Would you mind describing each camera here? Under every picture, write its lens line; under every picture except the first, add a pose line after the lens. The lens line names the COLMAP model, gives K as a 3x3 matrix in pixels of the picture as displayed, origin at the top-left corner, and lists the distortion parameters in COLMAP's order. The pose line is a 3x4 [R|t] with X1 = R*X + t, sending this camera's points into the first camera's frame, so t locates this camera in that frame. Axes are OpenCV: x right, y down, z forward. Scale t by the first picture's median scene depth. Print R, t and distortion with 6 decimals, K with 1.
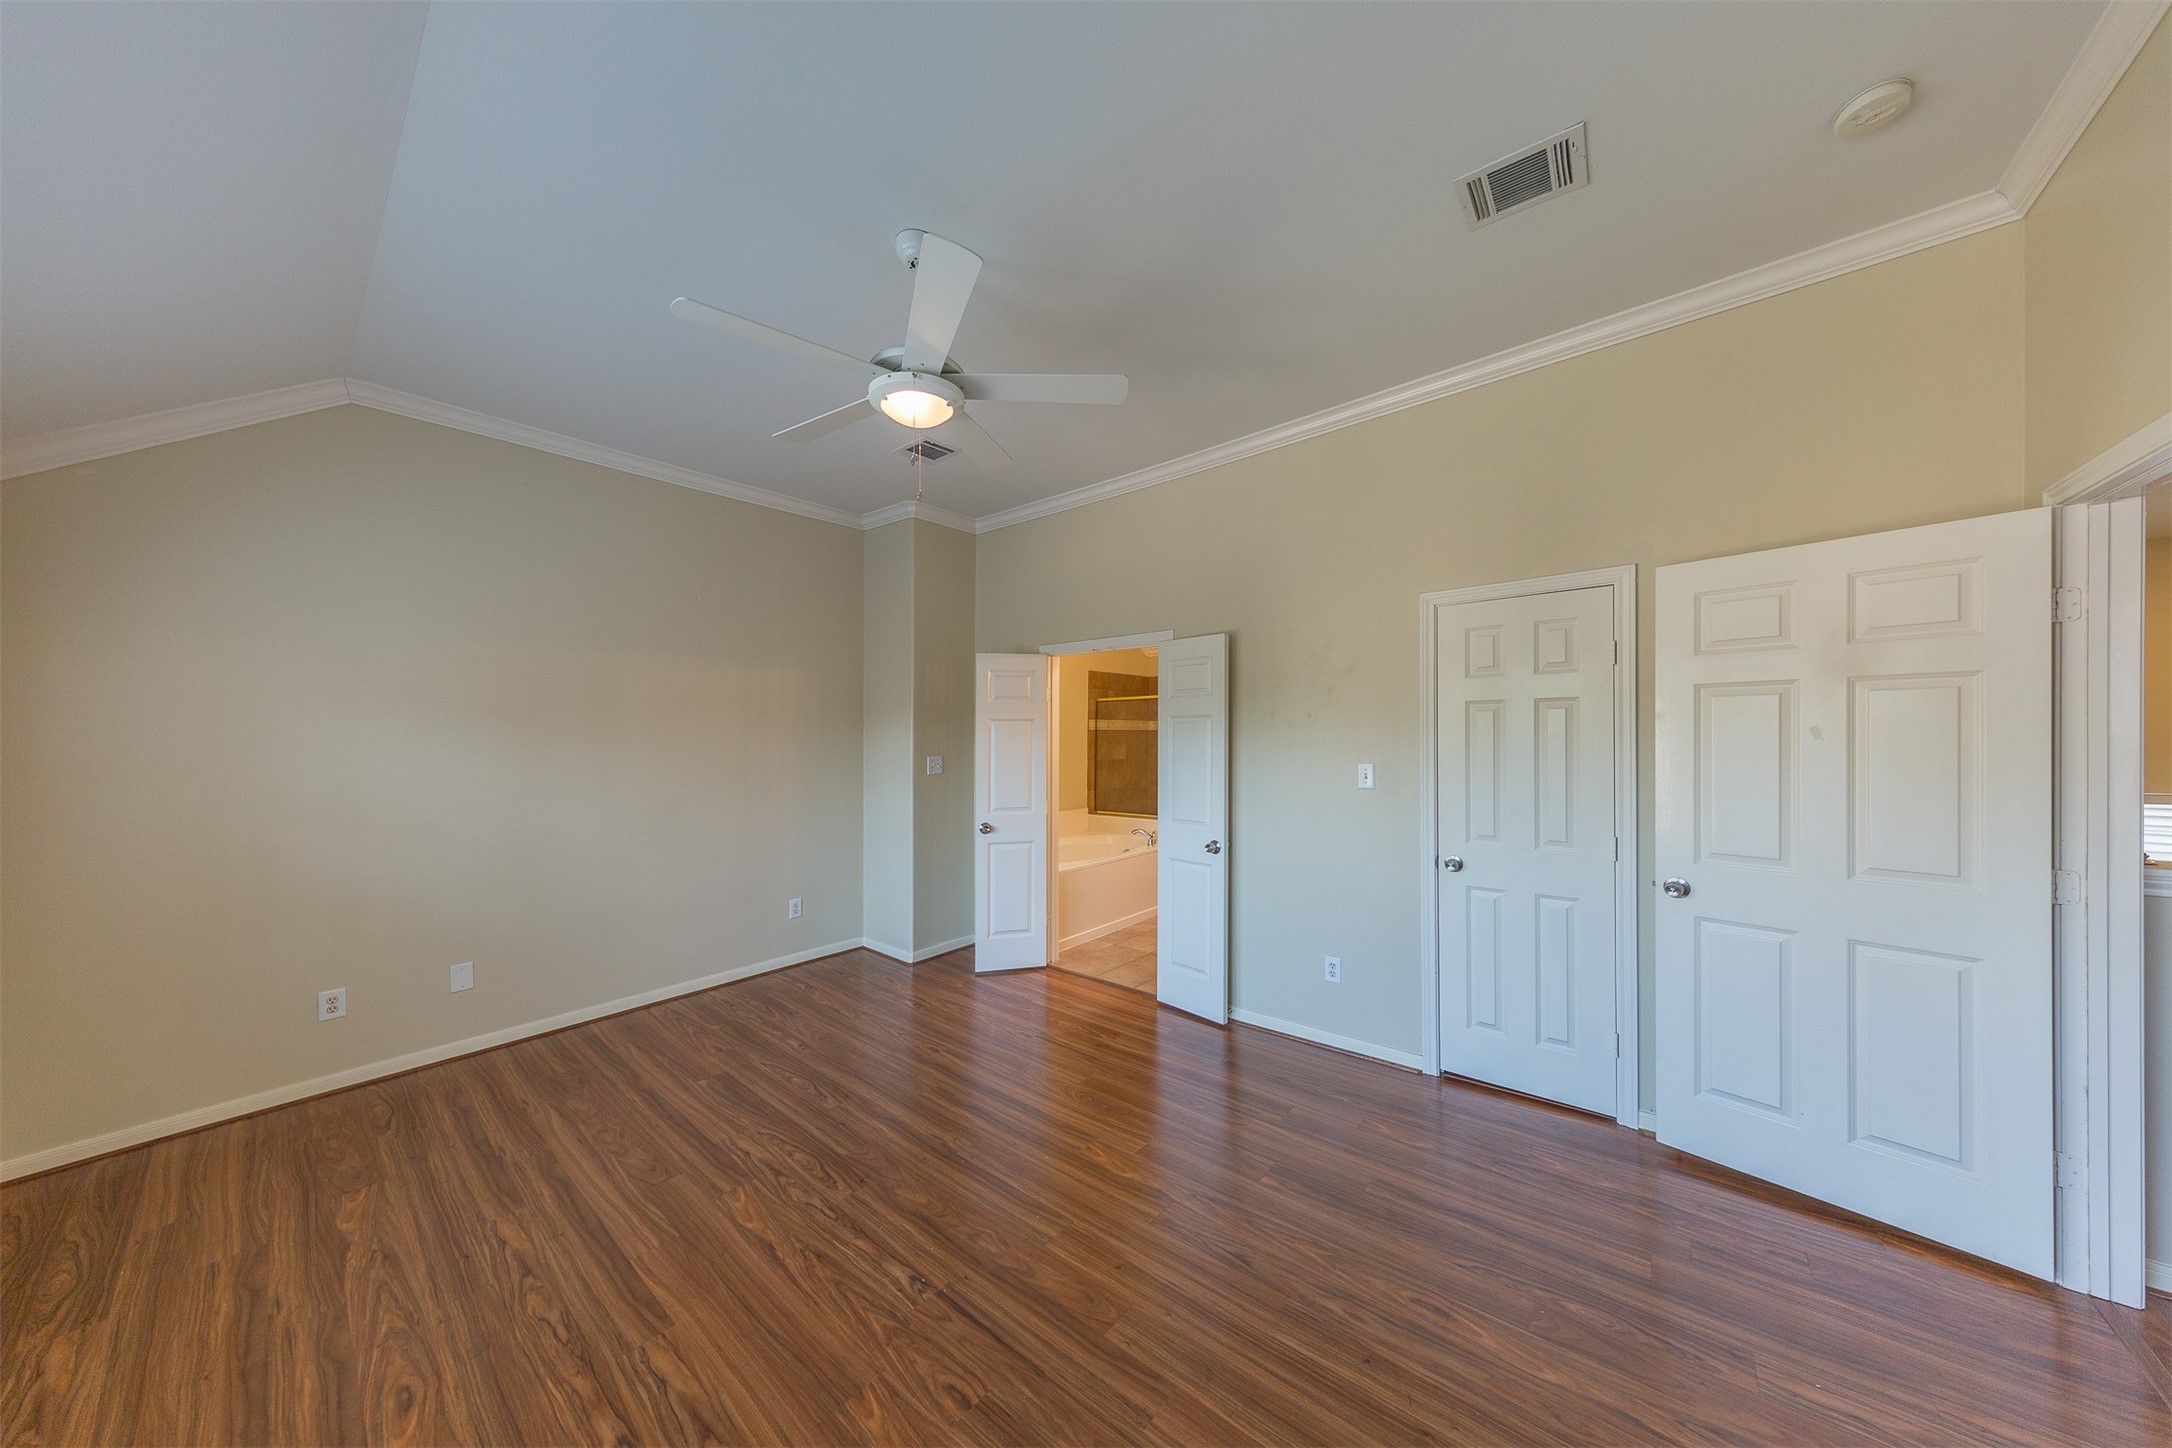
lens RADIAL K [[699.8, 0, 1091.0], [0, 699.8, 728.3], [0, 0, 1]] dist [0.009667, -0.000164]
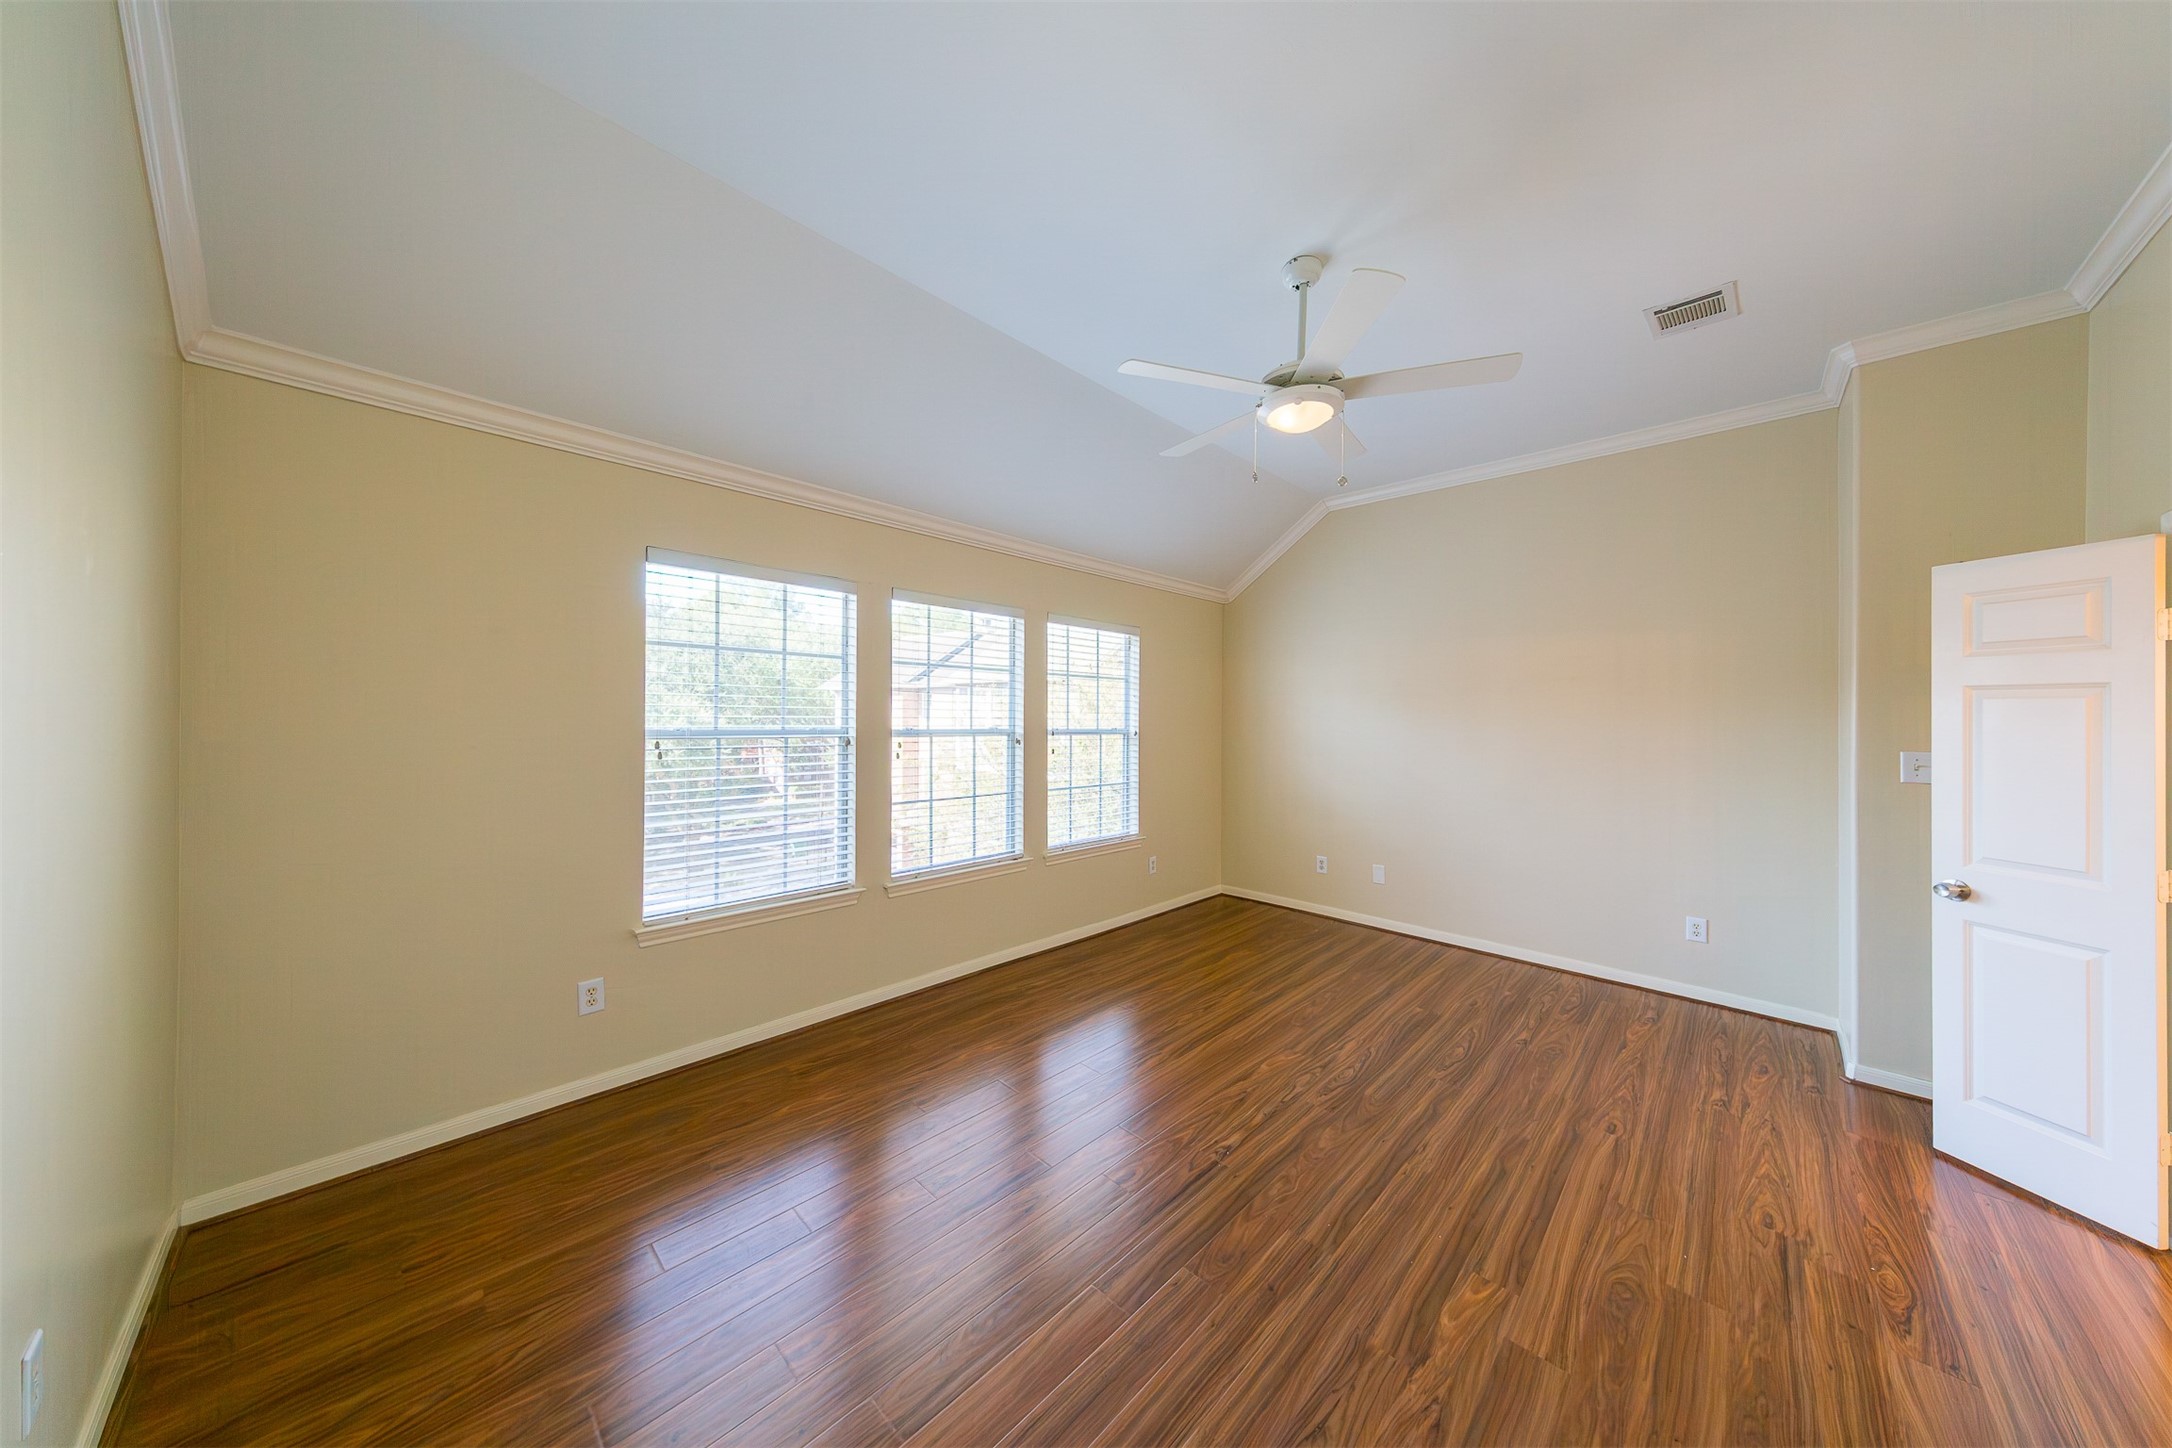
lens RADIAL K [[699.8, 0, 1093.3], [0, 699.8, 723.4], [0, 0, 1]] dist [0.009667, -0.000164]
pose [[-0.081607, 0.023672, -0.996383, 0.580733], [-0.004336, 0.999700, 0.024106, 0.005562], [0.996655, 0.006287, -0.081480, 0.511305]]
